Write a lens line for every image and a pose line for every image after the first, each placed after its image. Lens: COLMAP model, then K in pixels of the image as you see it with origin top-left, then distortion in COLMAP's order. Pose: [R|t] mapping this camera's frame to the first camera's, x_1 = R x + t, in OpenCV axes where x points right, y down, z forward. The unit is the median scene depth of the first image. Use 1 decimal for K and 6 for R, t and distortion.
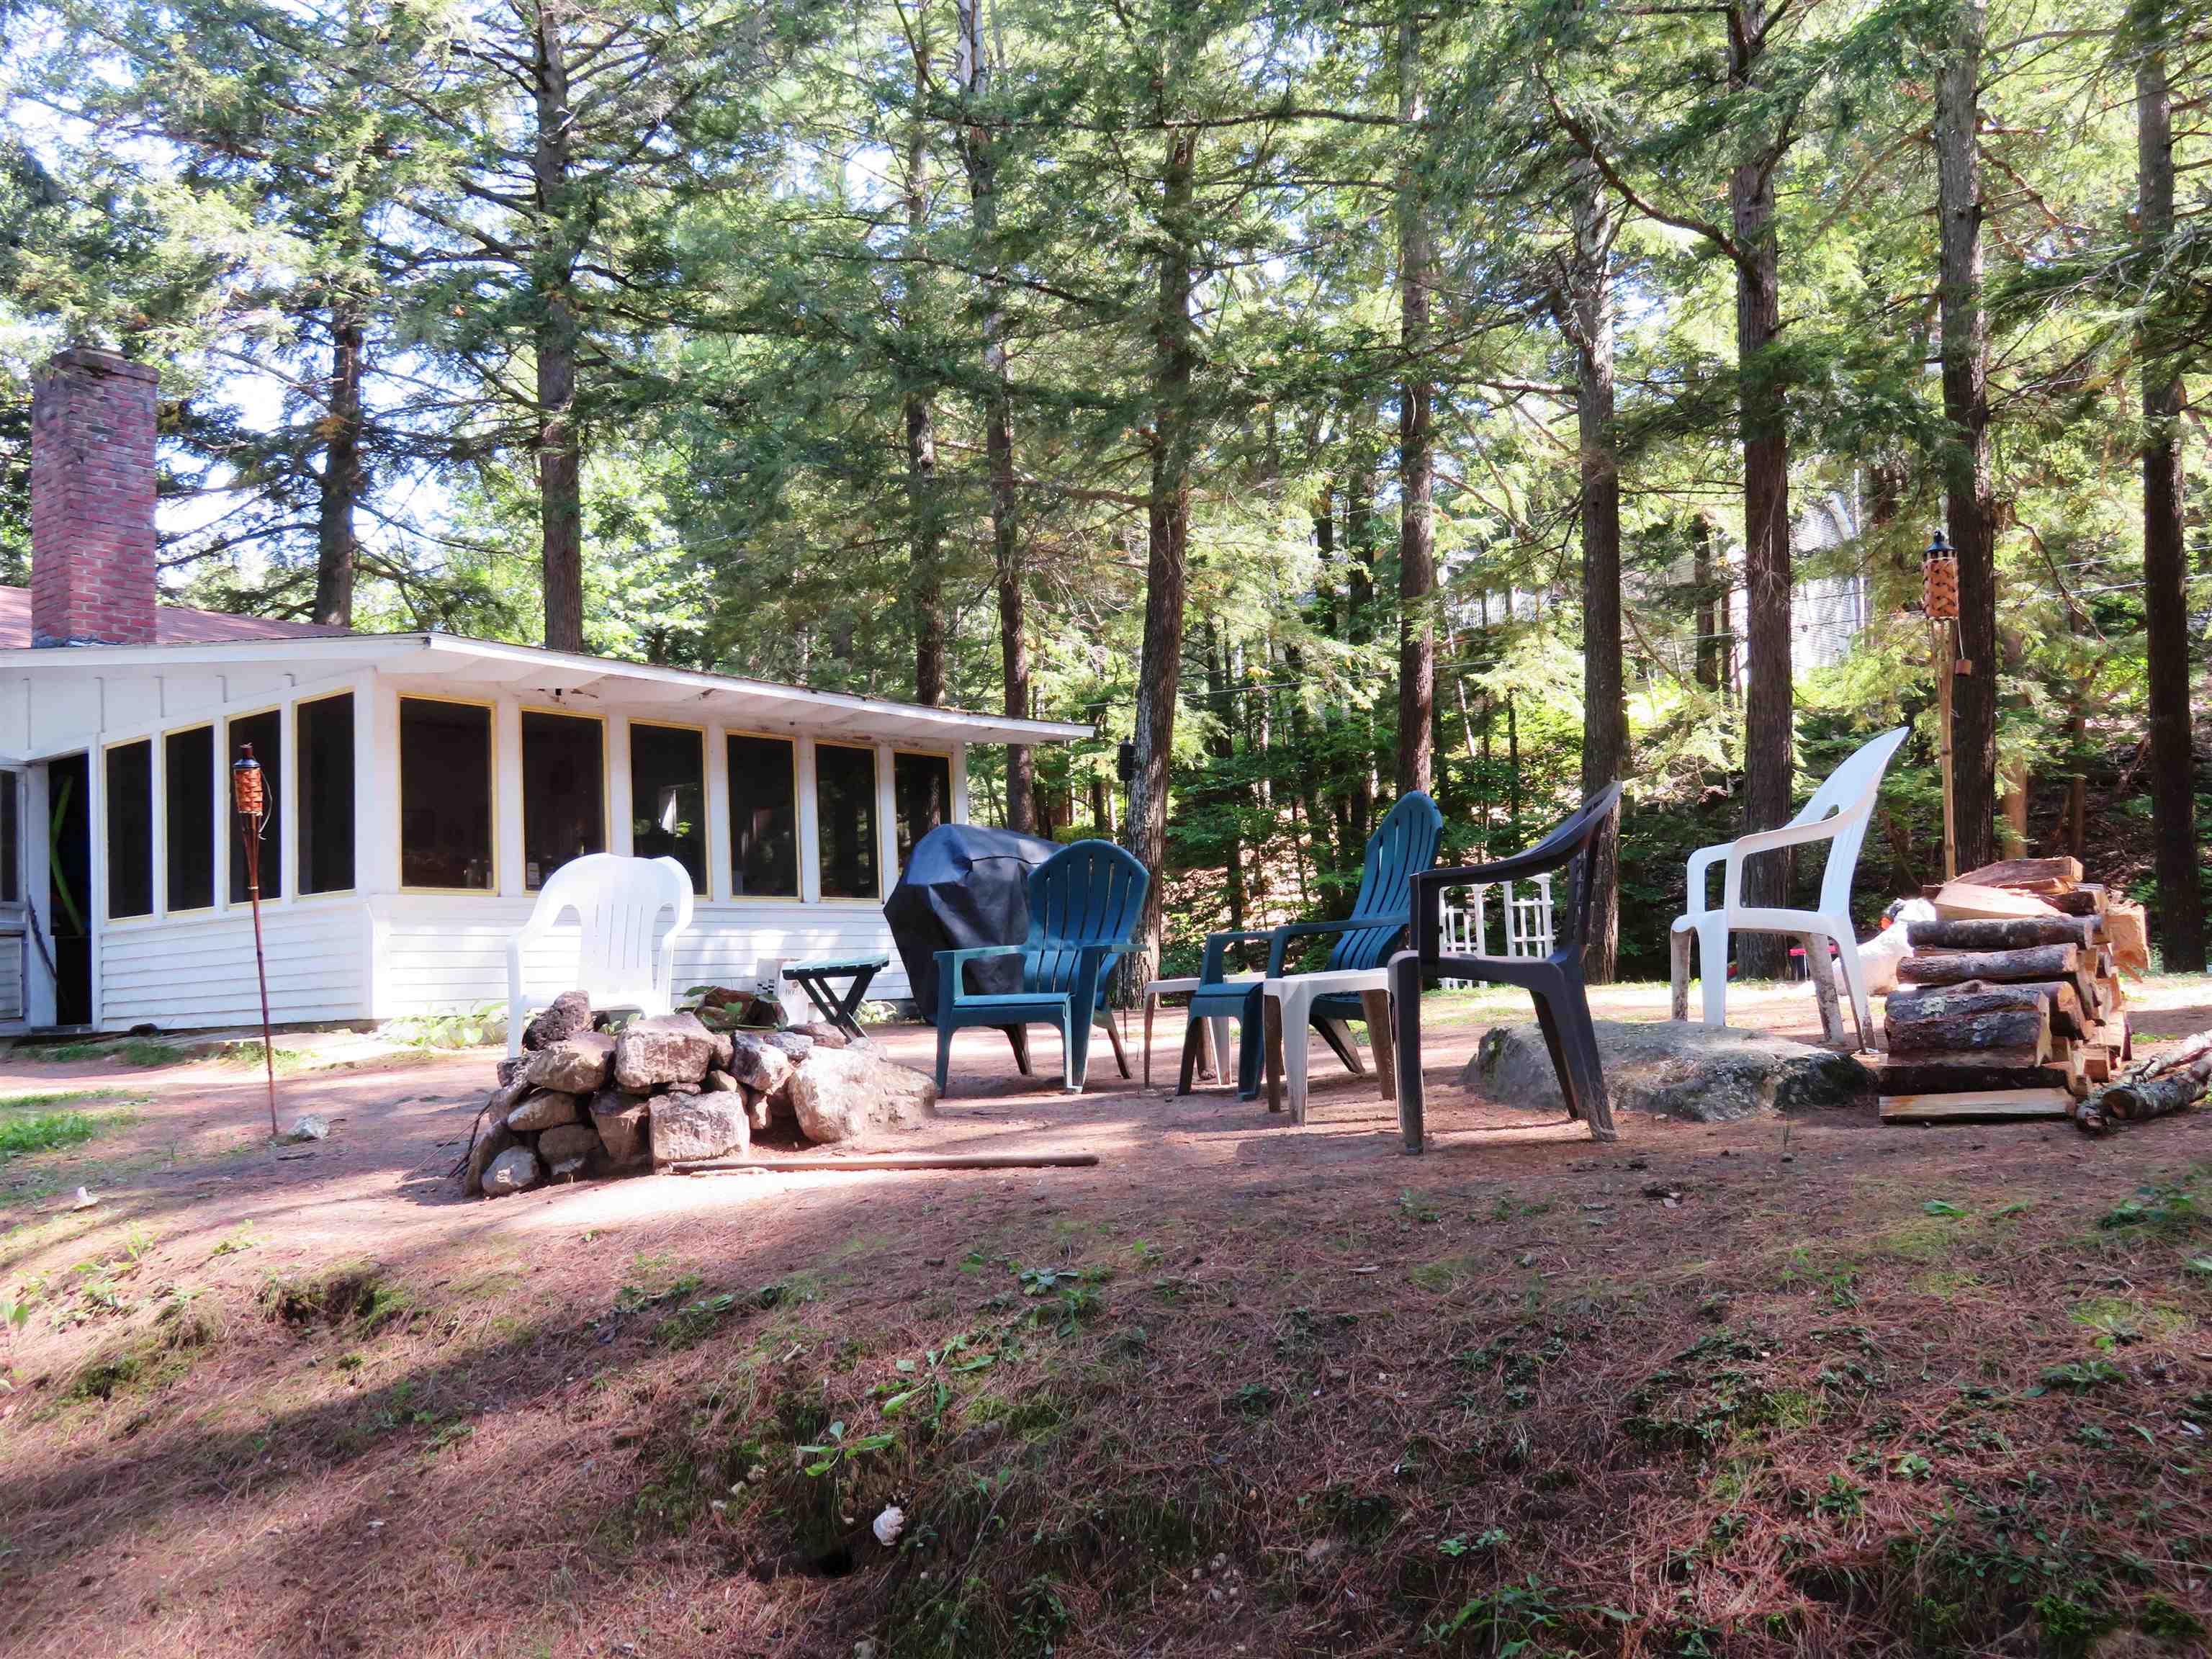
lens RADIAL K [[1895.4, 0, 1106.0], [0, 1895.4, 829.5], [0, 0, 1]] dist [0.001193, 0.000110]
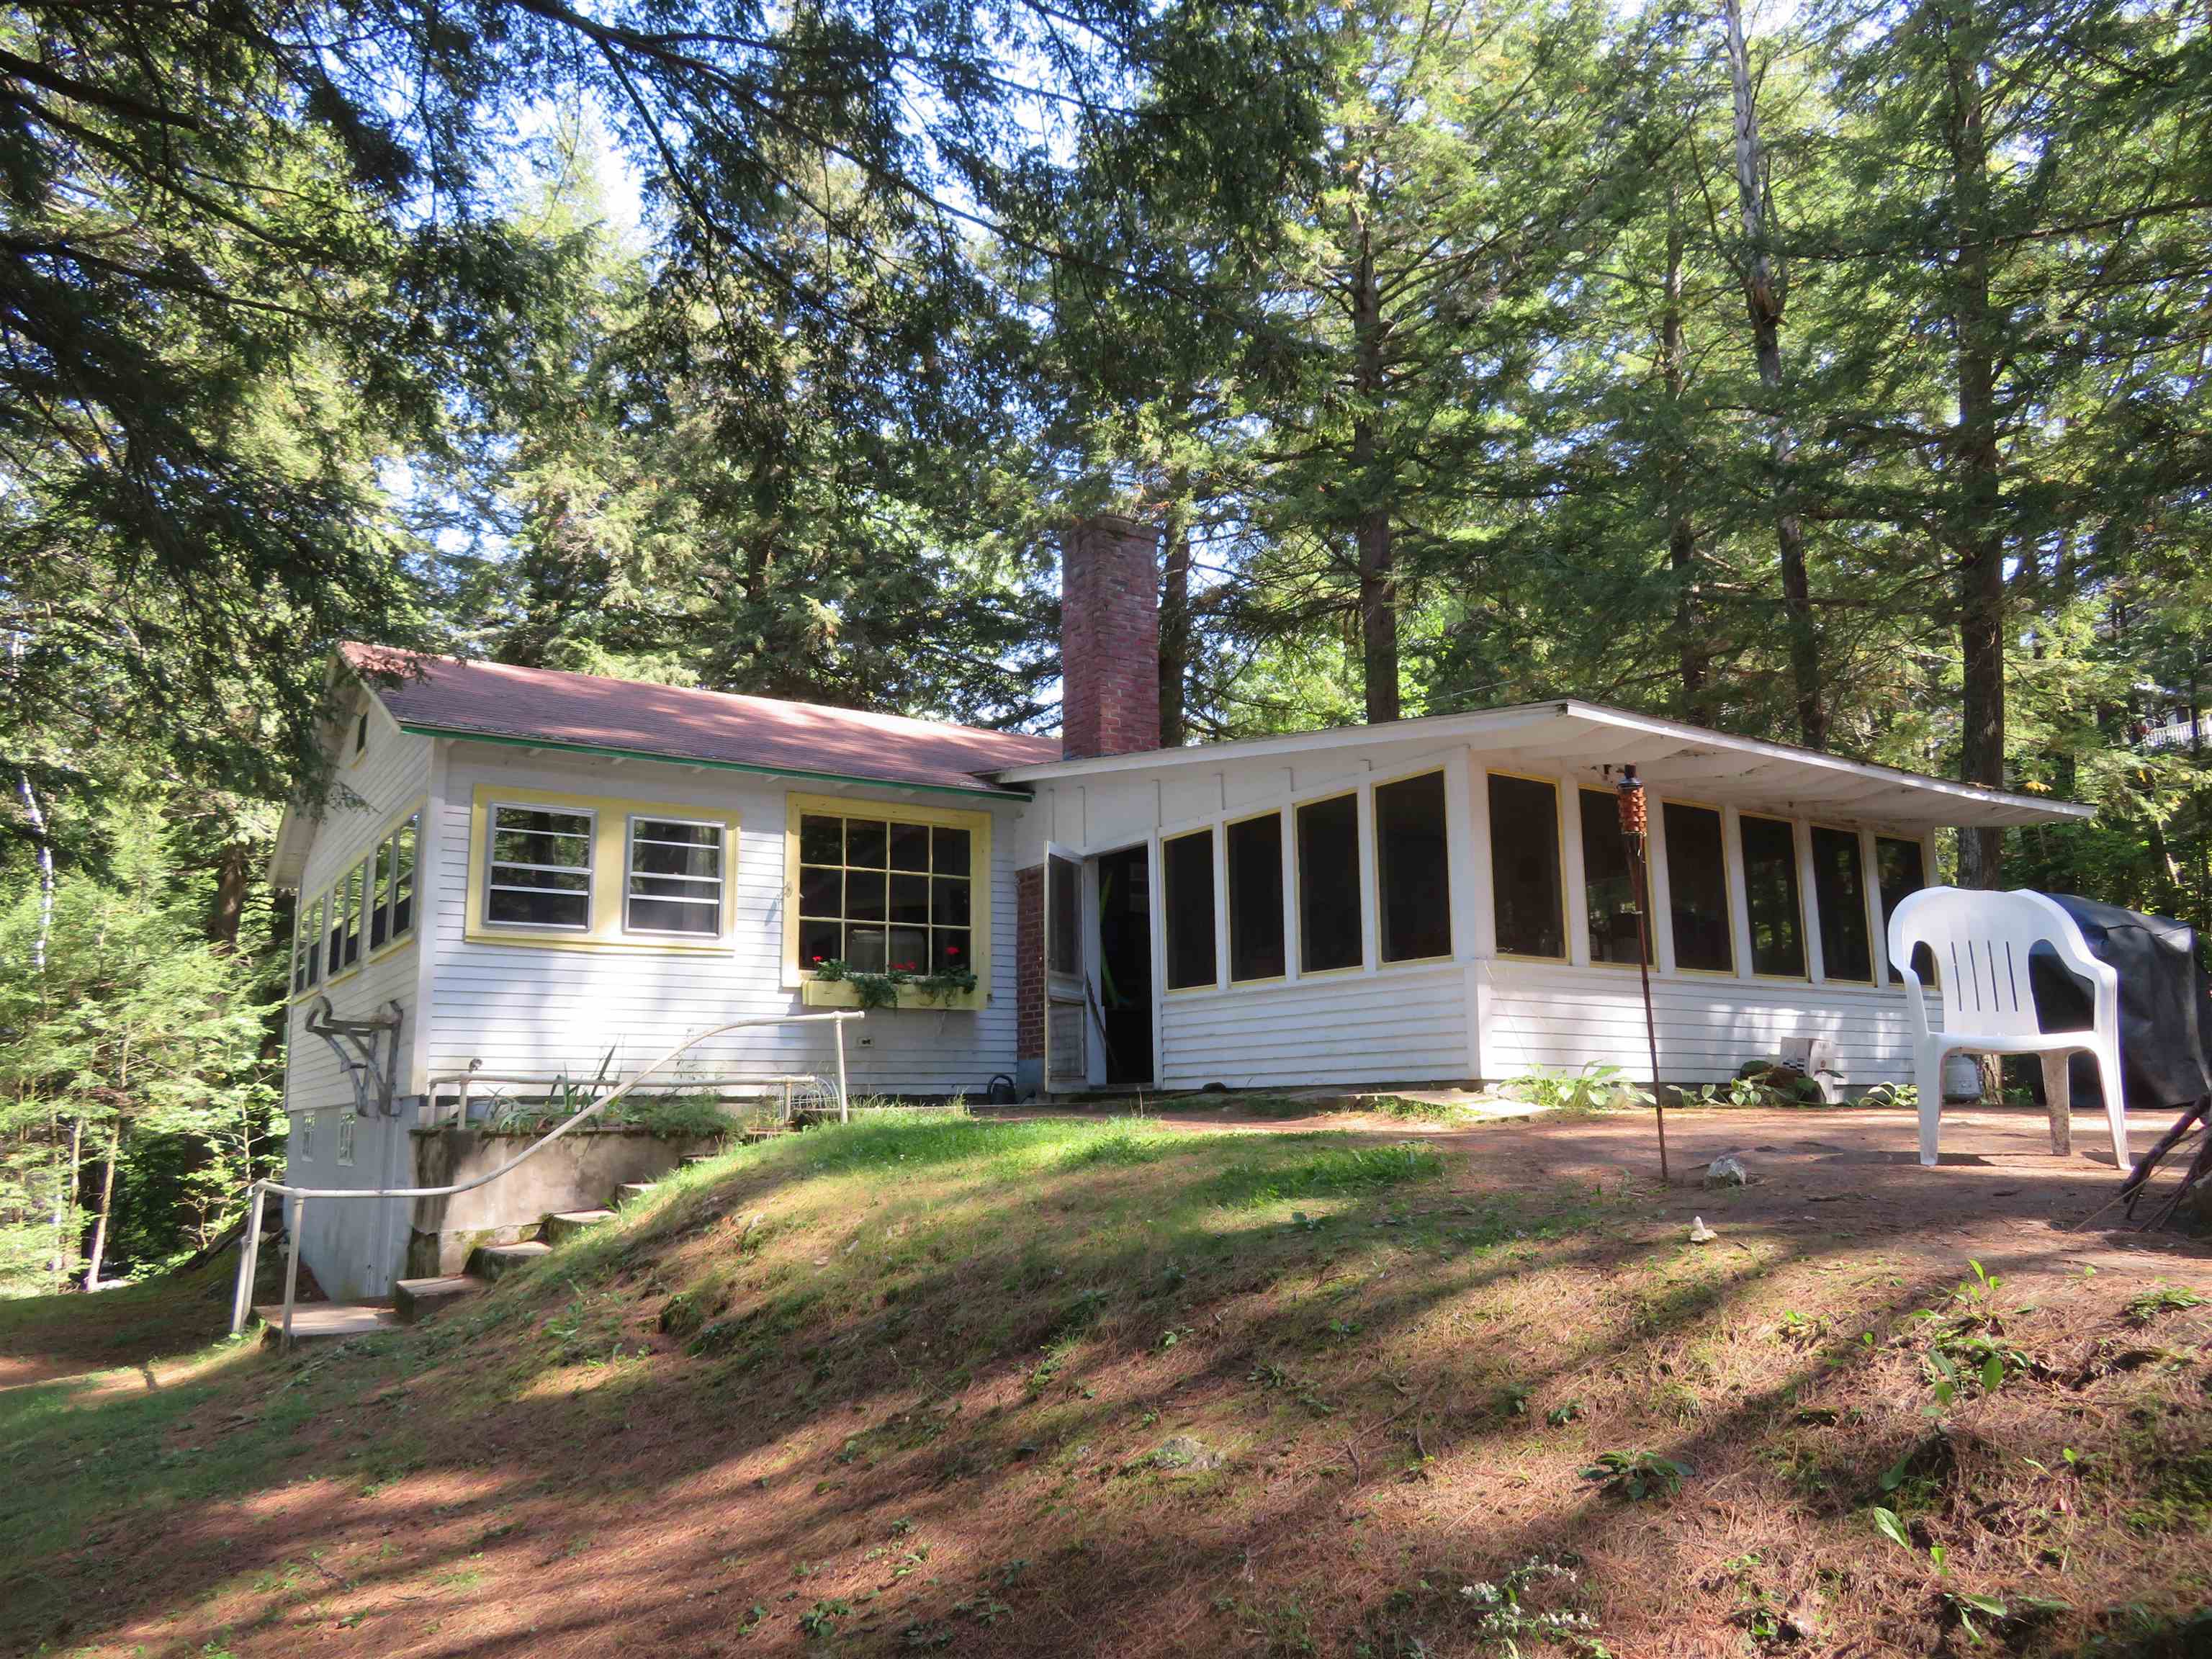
lens RADIAL K [[1596.0, 0, 1106.0], [0, 1596.0, 829.5], [0, 0, 1]] dist [-0.008680, 0.008392]
pose [[0.939421, -0.022518, -0.342024, -0.233332], [-0.006337, 0.996528, -0.083013, 0.031282], [0.342706, 0.080151, 0.936017, 0.086463]]
